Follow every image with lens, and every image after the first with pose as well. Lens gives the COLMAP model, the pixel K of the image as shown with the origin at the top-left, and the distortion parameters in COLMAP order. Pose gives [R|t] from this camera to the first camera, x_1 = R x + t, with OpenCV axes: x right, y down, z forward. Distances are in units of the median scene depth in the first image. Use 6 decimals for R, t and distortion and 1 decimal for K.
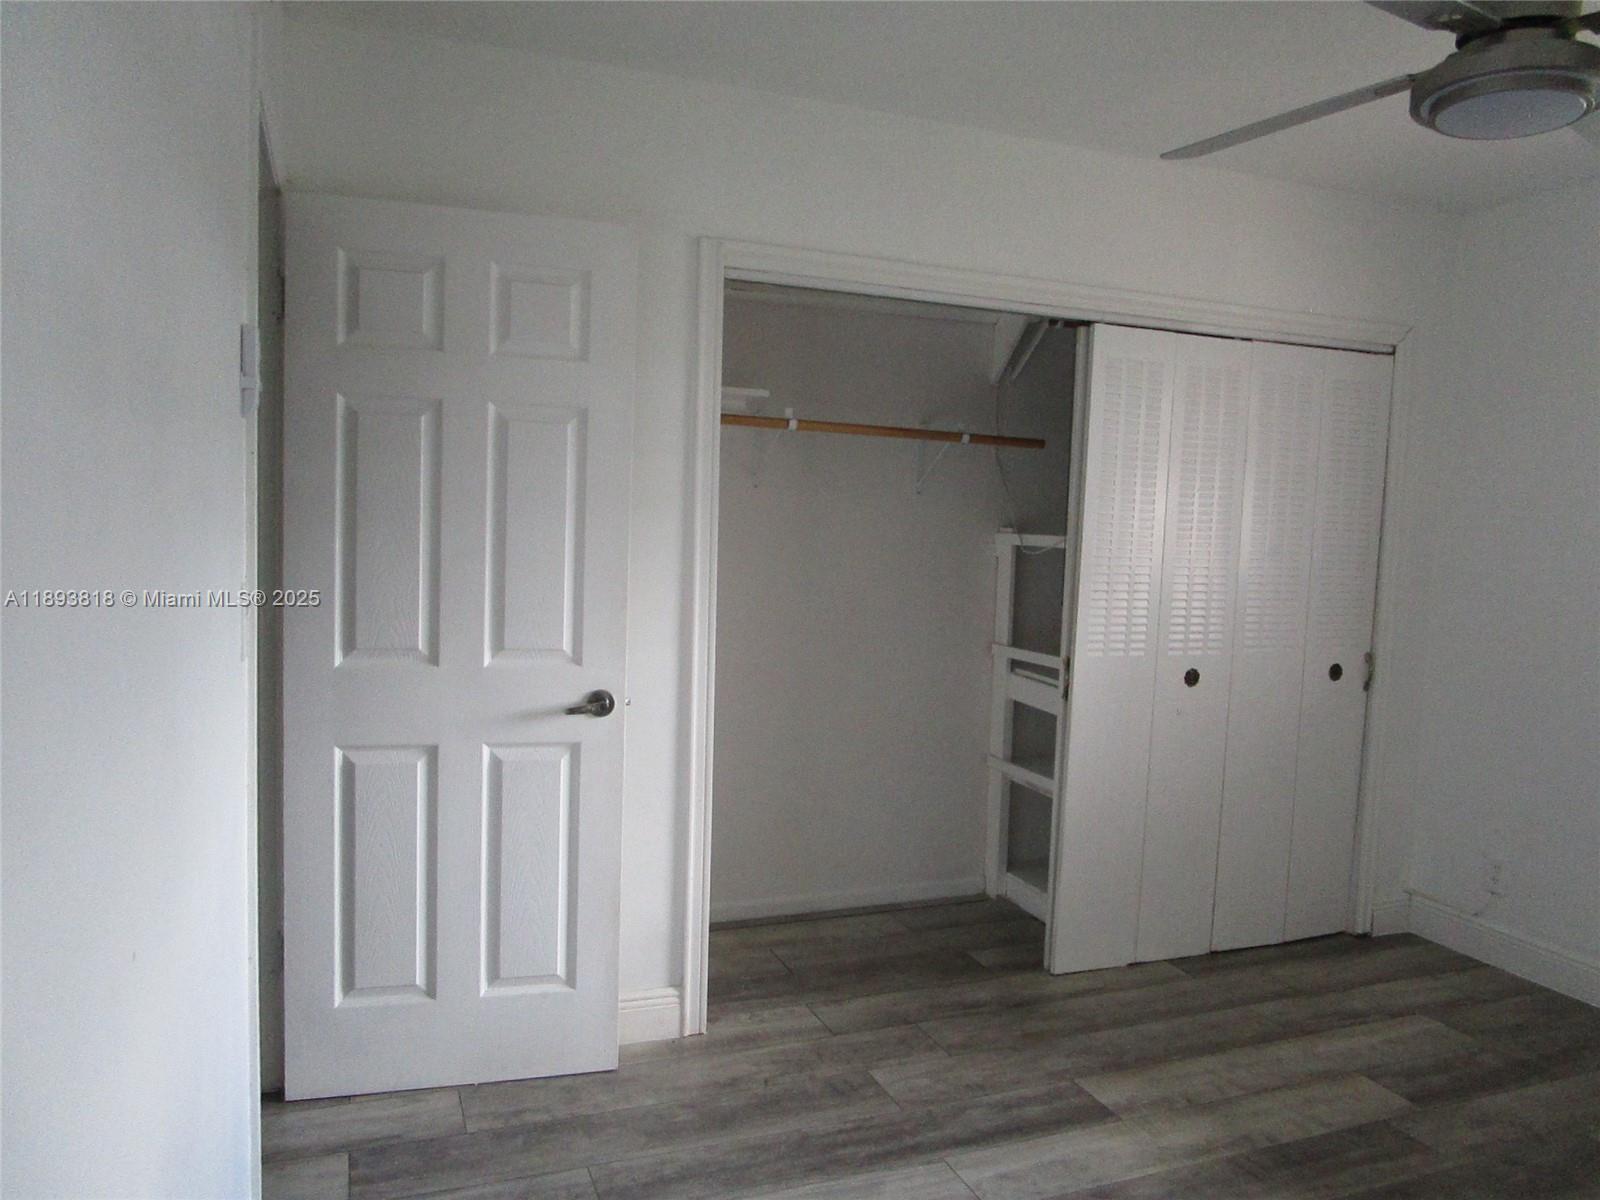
lens RADIAL K [[1144.1, 0, 797.2], [0, 1144.1, 602.0], [0, 0, 1]] dist [-0.036519, 0.013661]
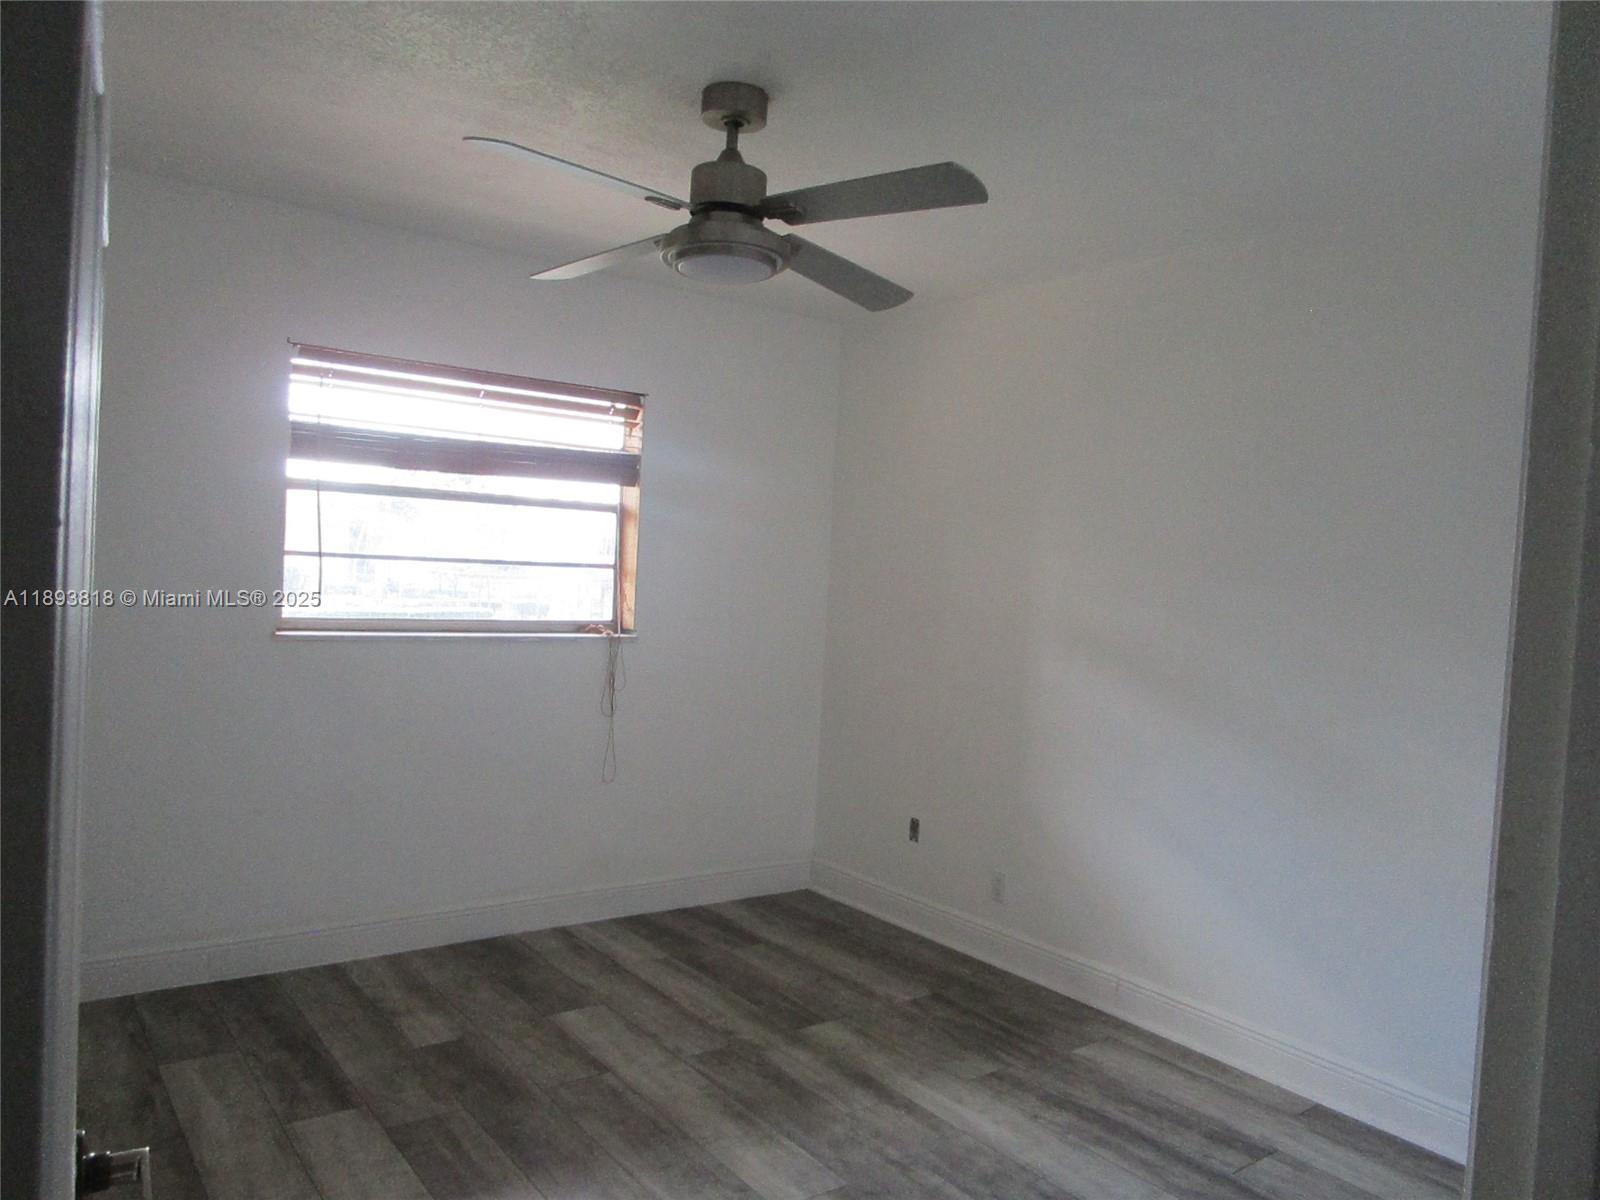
lens RADIAL K [[1144.1, 0, 797.9], [0, 1144.1, 600.5], [0, 0, 1]] dist [-0.036519, 0.013661]
pose [[-0.270444, -0.084485, 0.959021, -0.510804], [0.003500, 0.996049, 0.088734, -0.108715], [-0.962729, 0.027354, -0.269080, 0.855193]]
